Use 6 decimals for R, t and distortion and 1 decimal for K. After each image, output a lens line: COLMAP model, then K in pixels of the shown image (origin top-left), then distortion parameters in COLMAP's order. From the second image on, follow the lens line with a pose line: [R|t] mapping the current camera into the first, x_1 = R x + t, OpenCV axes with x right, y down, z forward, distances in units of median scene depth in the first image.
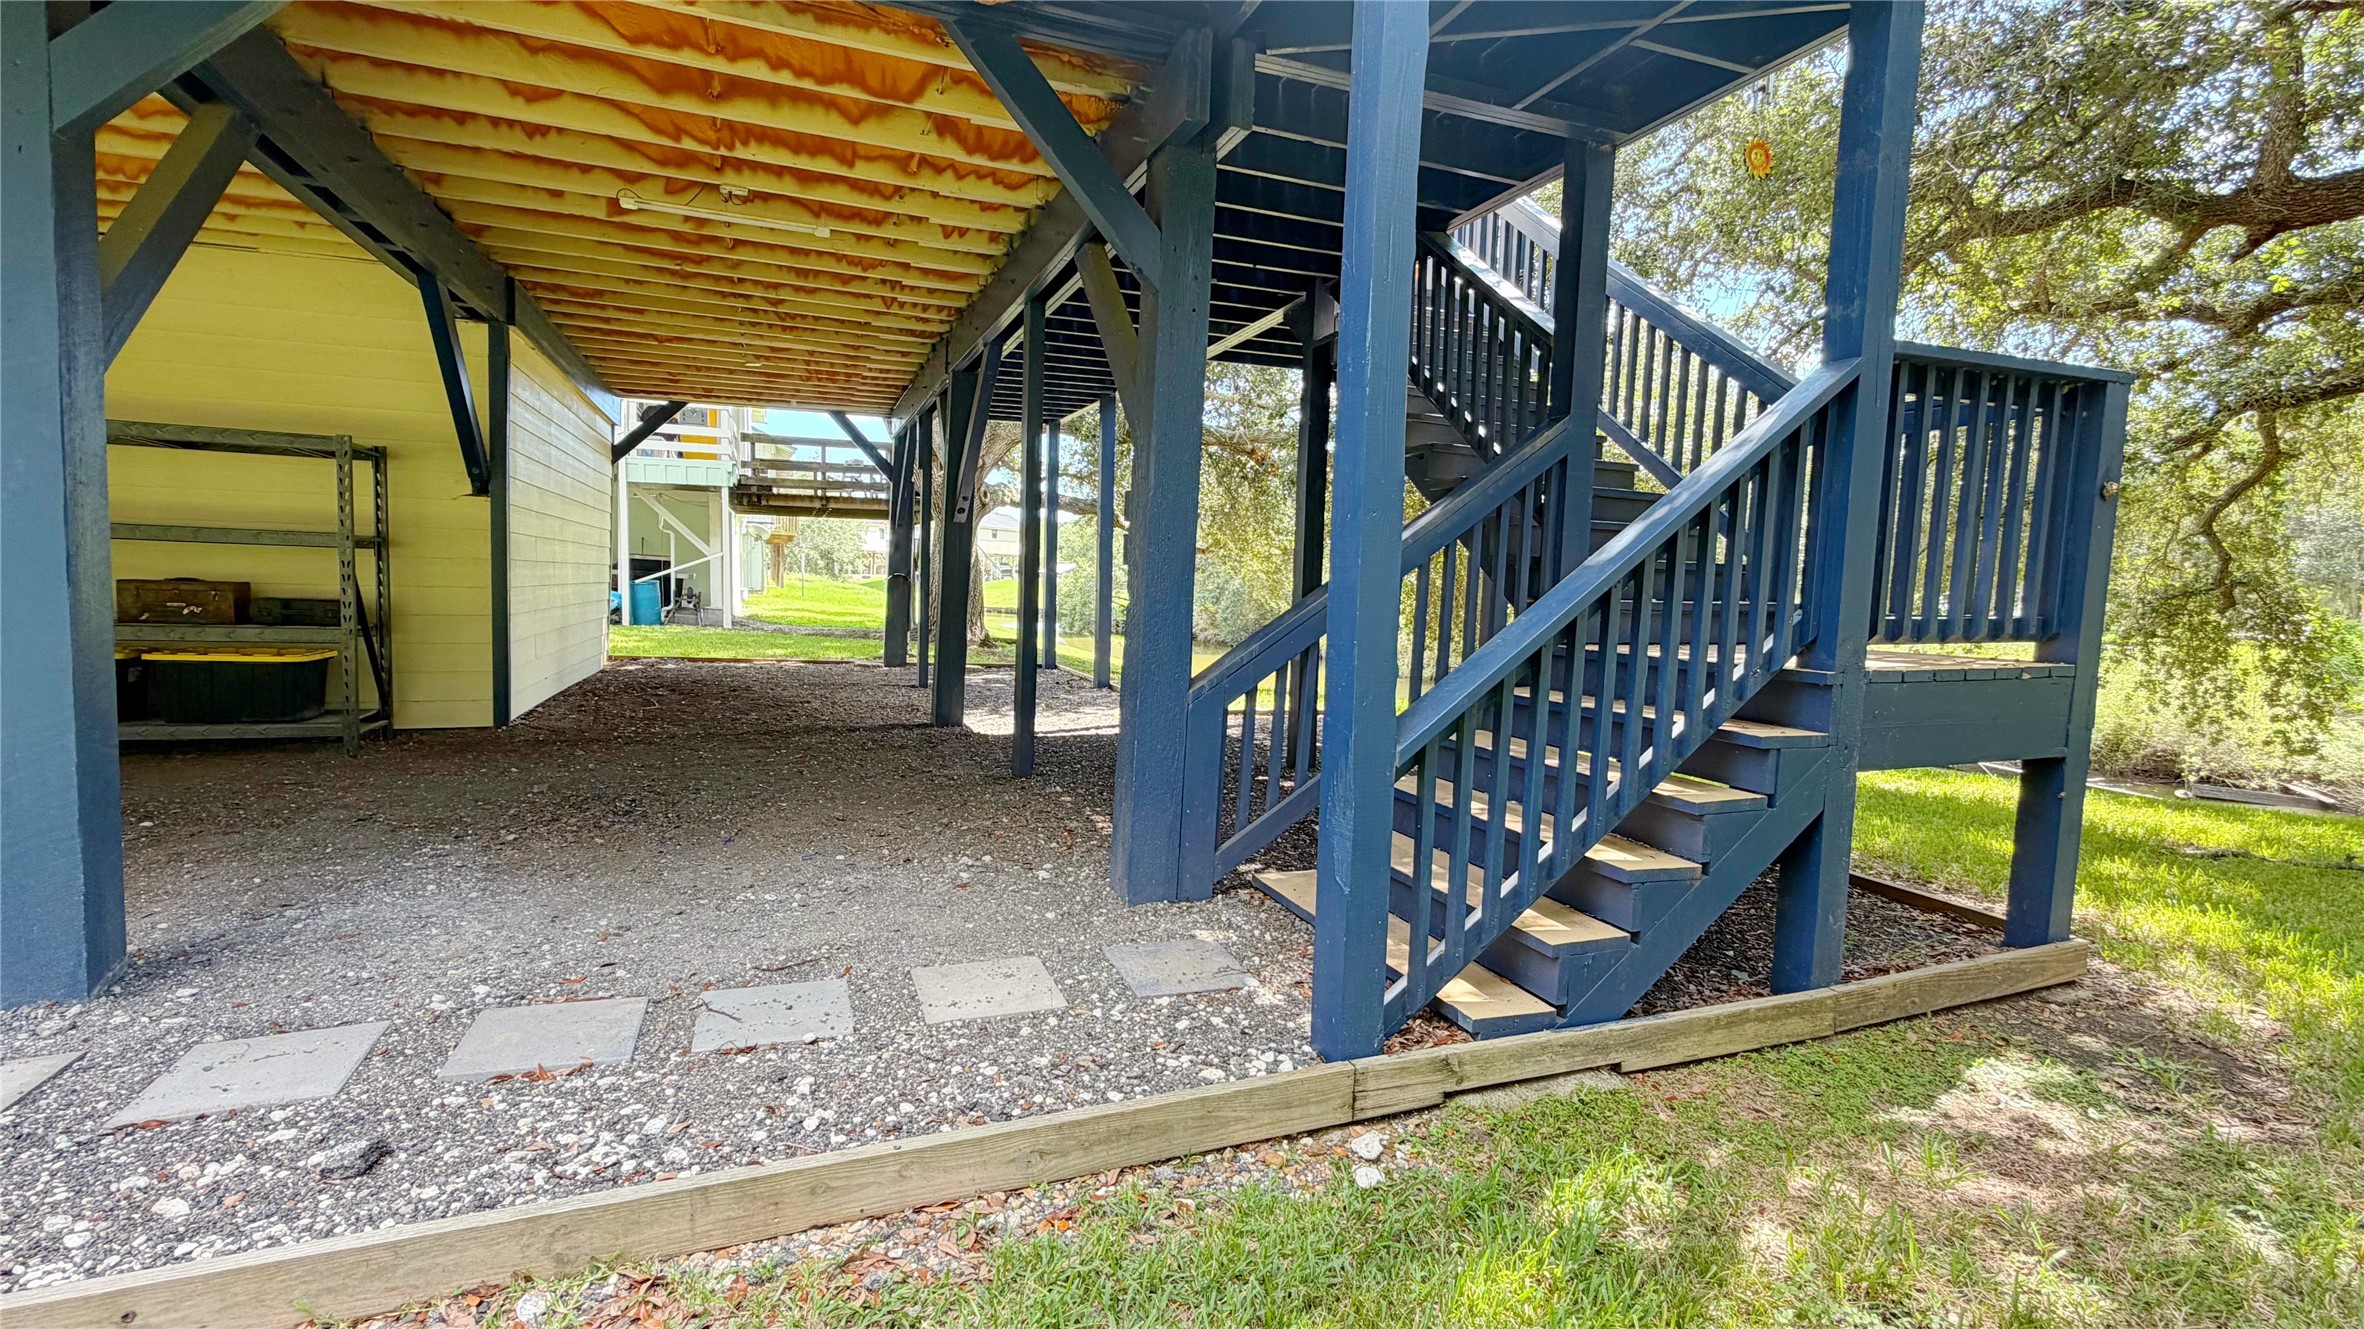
lens RADIAL K [[1018.1, 0, 1182.0], [0, 1018.1, 664.5], [0, 0, 1]] dist [0.004961, 0.000584]
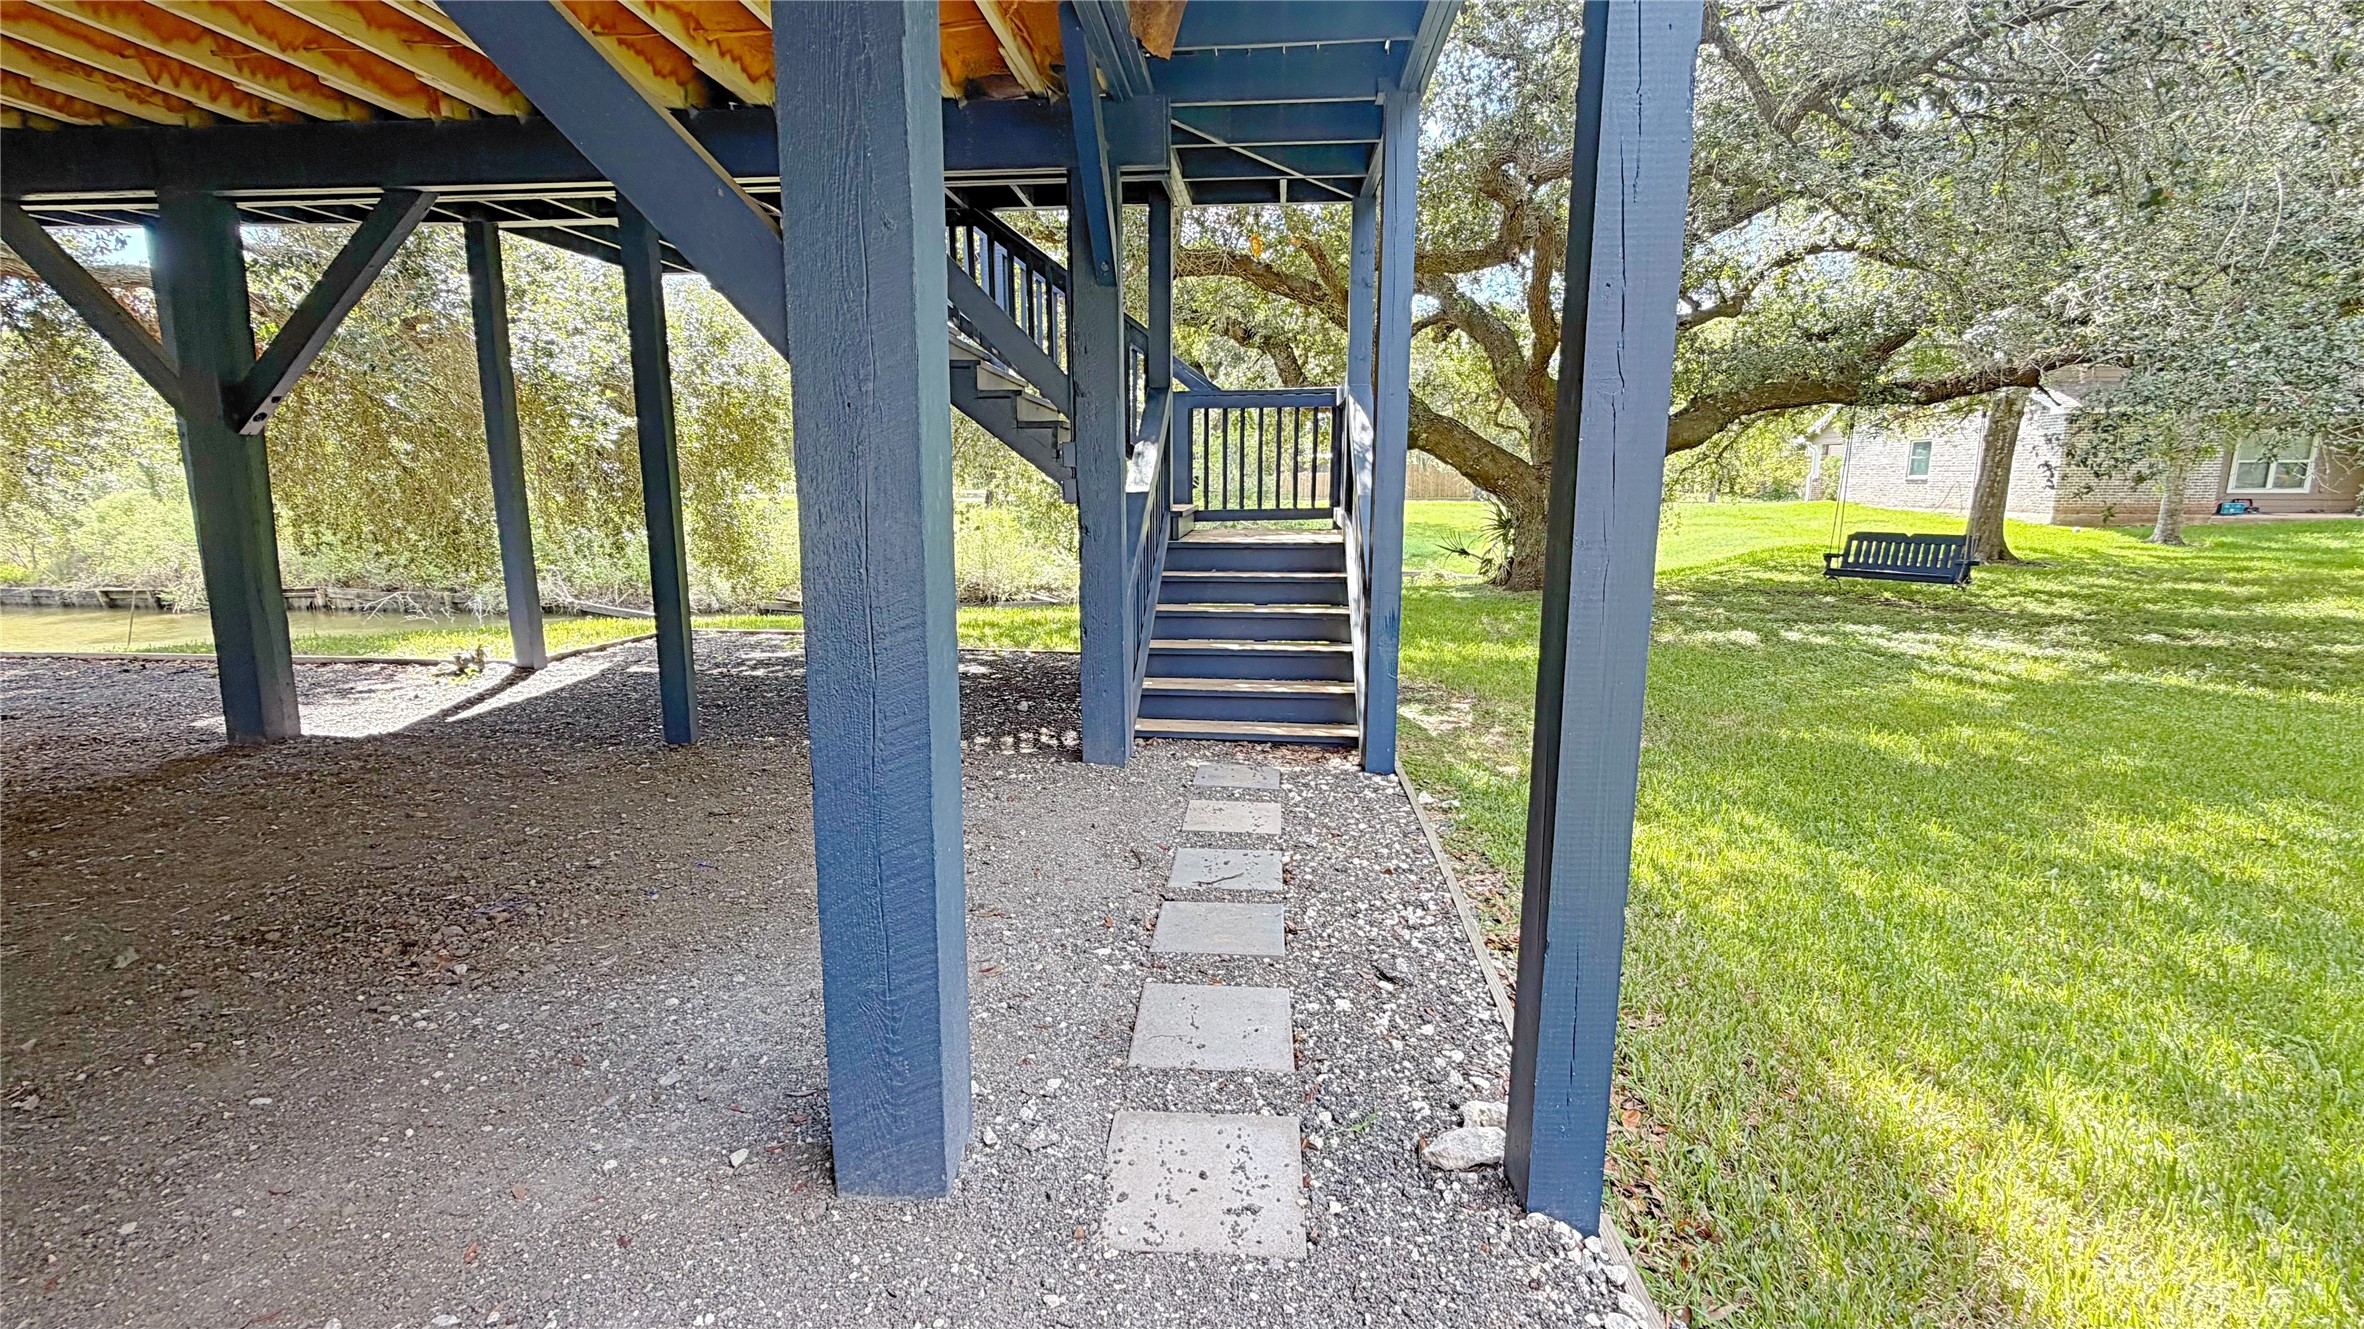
lens RADIAL K [[1018.1, 0, 1182.0], [0, 1018.1, 664.5], [0, 0, 1]] dist [0.004961, 0.000584]
pose [[0.441022, -0.185345, 0.878150, -1.497777], [0.089598, 0.982648, 0.162404, -0.127200], [-0.893013, 0.007057, 0.449976, 0.464326]]
